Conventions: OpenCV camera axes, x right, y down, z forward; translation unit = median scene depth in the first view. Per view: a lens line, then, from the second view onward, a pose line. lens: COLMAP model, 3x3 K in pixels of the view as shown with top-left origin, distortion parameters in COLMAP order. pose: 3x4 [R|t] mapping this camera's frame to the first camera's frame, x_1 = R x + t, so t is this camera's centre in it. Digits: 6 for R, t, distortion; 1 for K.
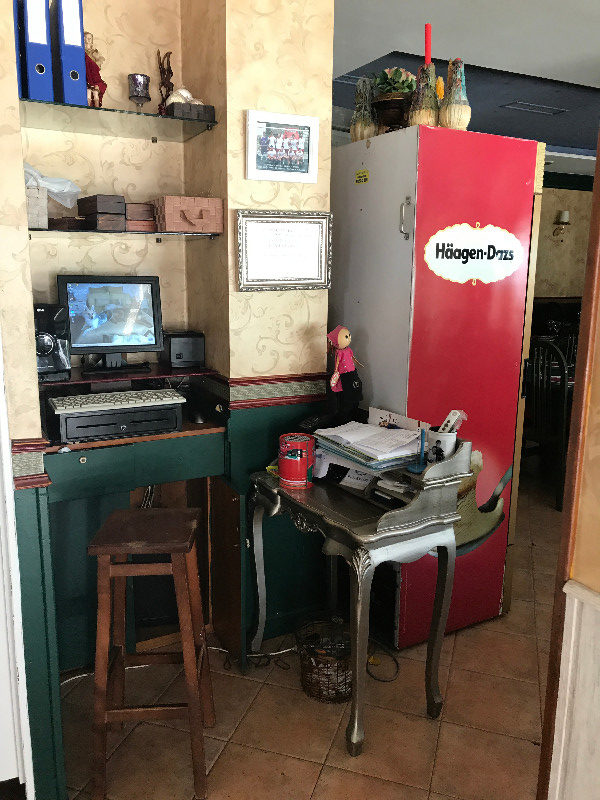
lens RADIAL K [[660.6, 0, 300.0], [0, 660.6, 400.0], [0, 0, 1]] dist [0.013975, -0.006383]
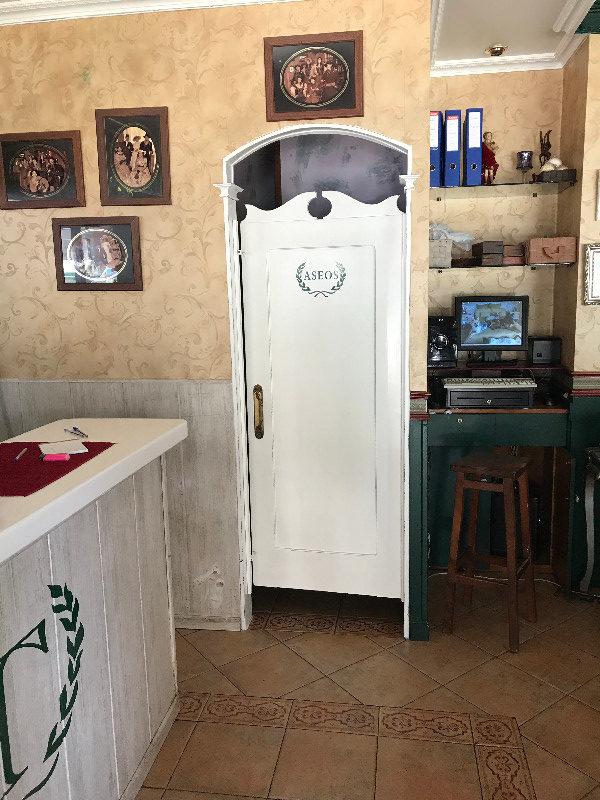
lens RADIAL K [[660.6, 0, 300.0], [0, 660.6, 400.0], [0, 0, 1]] dist [0.013975, -0.006383]
pose [[0.806806, 0.067455, -0.586953, 0.232381], [-0.083517, 0.996506, -0.000277, 0.069791], [0.584884, 0.049244, 0.809621, -0.383159]]
